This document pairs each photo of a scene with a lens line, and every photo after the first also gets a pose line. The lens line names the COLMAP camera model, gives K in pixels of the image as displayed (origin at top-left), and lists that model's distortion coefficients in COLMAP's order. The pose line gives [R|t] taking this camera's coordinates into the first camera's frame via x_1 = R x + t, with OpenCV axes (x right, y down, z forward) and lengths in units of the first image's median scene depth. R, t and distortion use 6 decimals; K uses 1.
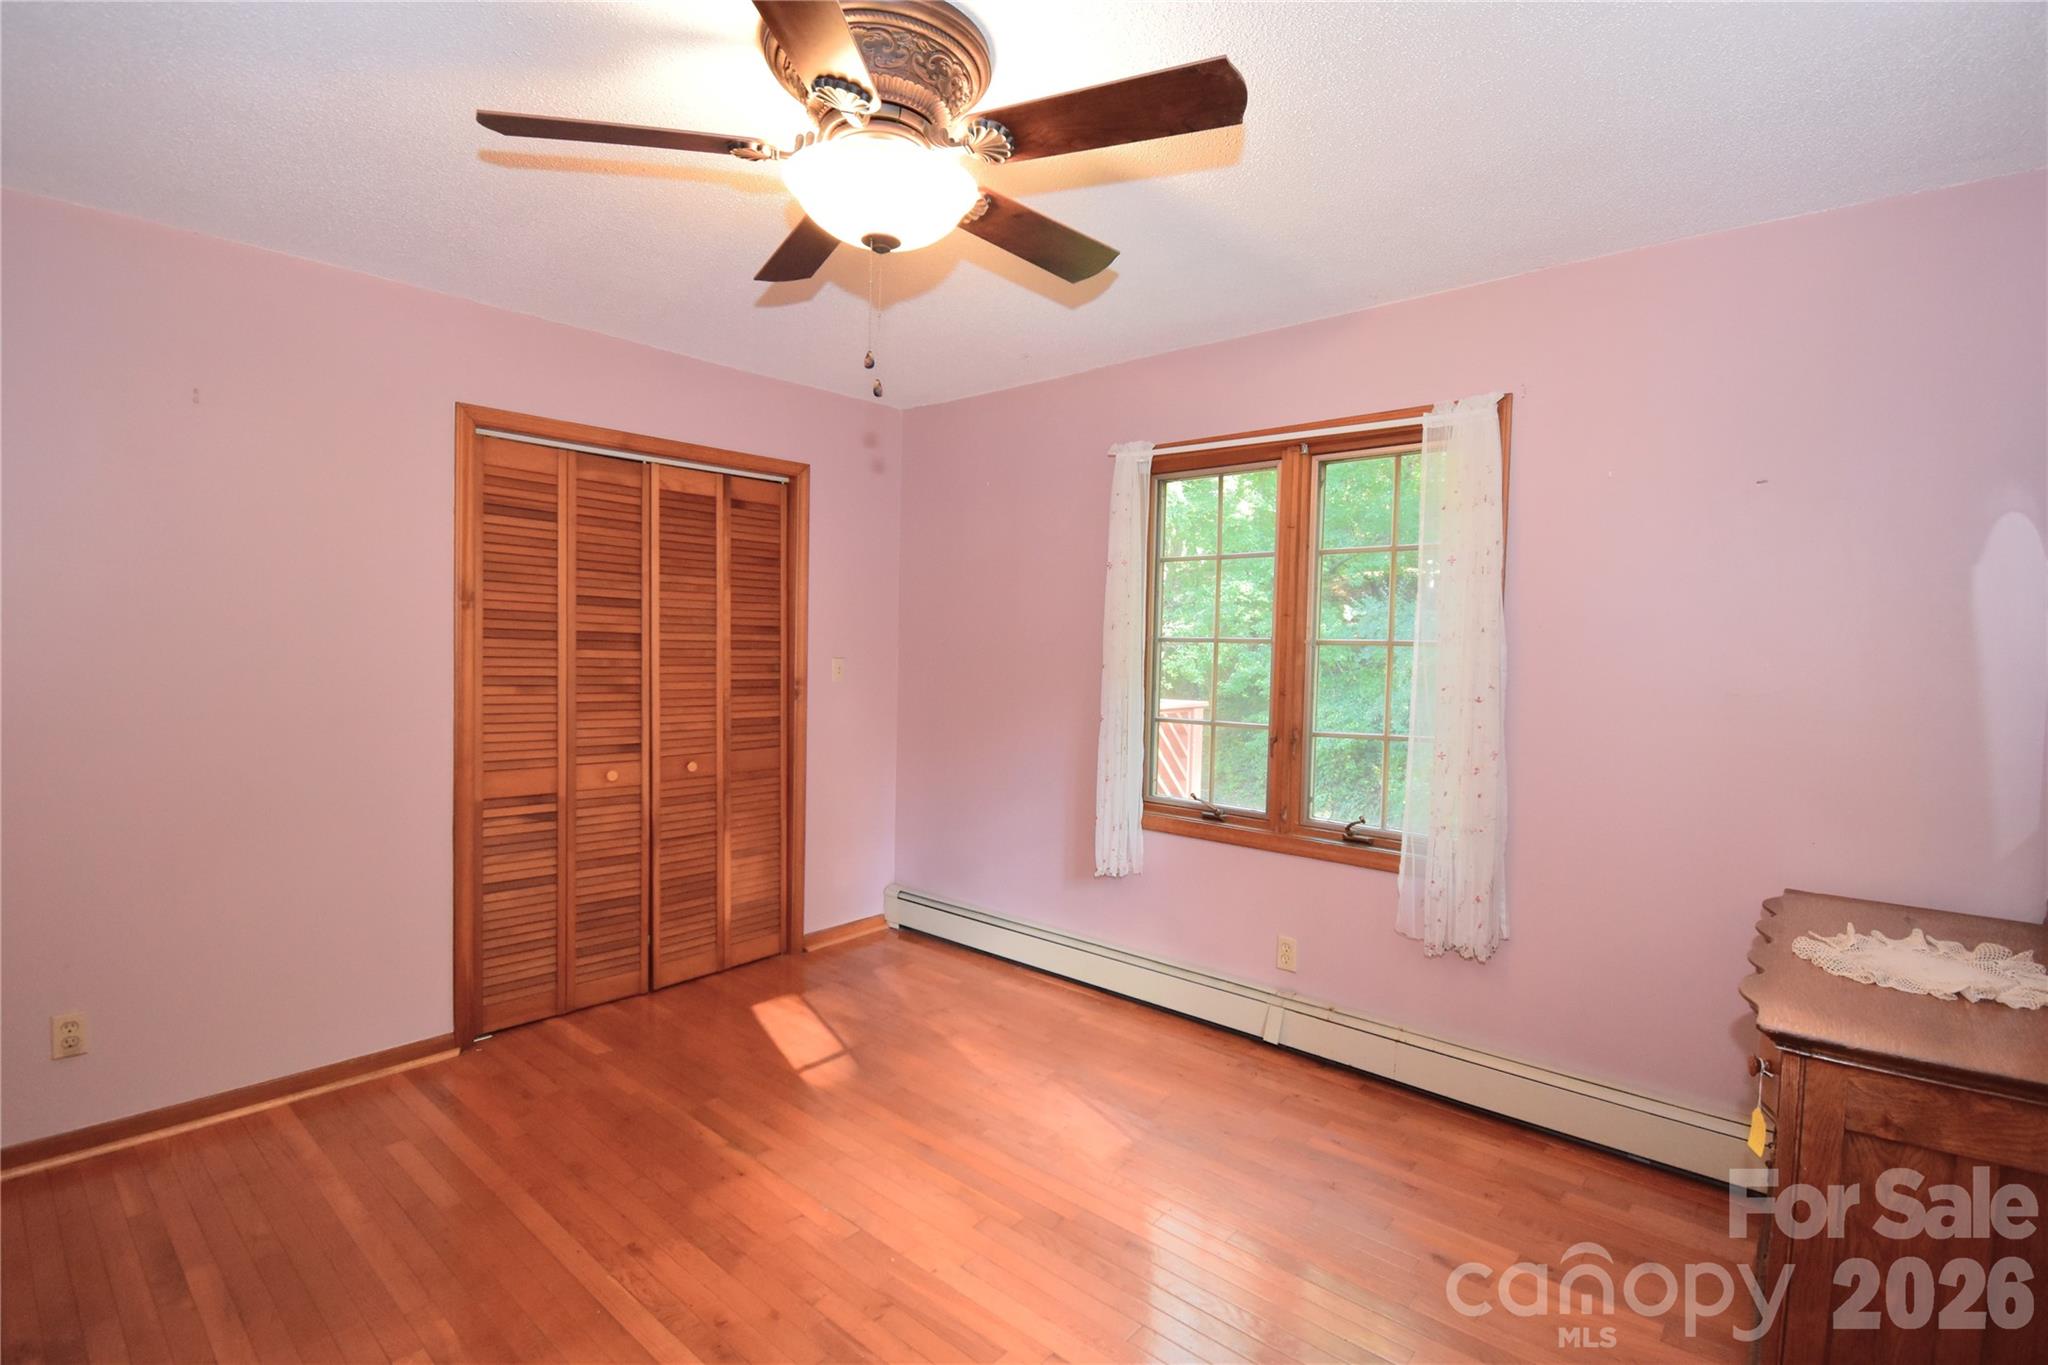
lens RADIAL K [[950.9, 0, 1019.4], [0, 950.9, 679.3], [0, 0, 1]] dist [0.014079, -0.000286]
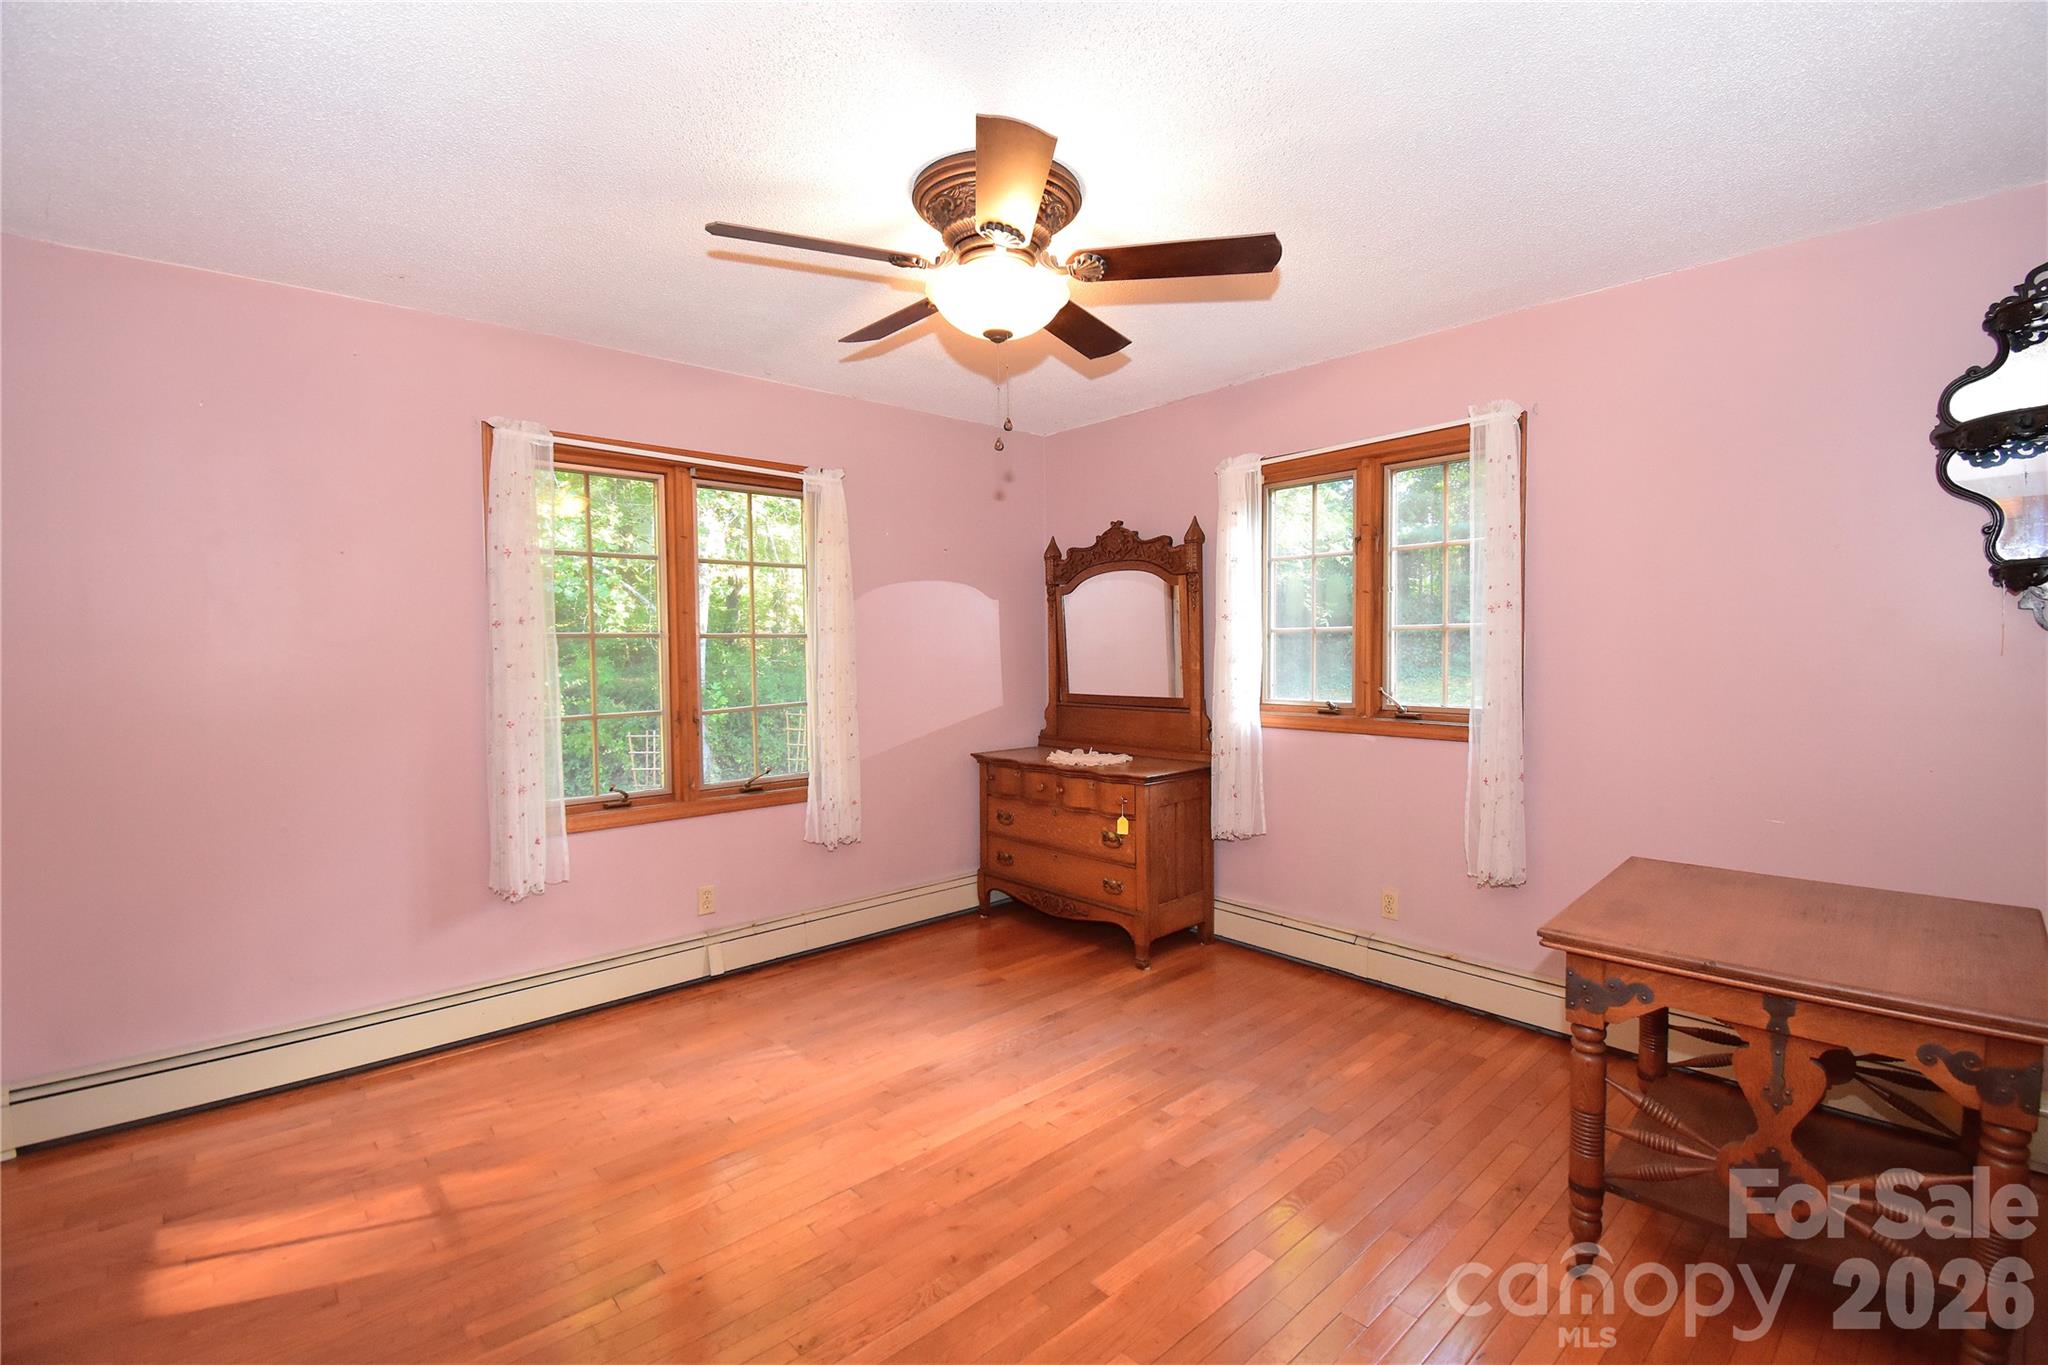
lens RADIAL K [[921.0, 0, 1024.0], [0, 921.0, 682.5], [0, 0, 1]] dist [-0.000359, -0.000102]
pose [[0.104999, -0.052657, 0.993077, -0.832670], [0.055419, 0.997355, 0.047024, -0.012749], [-0.992927, 0.050097, 0.107639, 0.499058]]
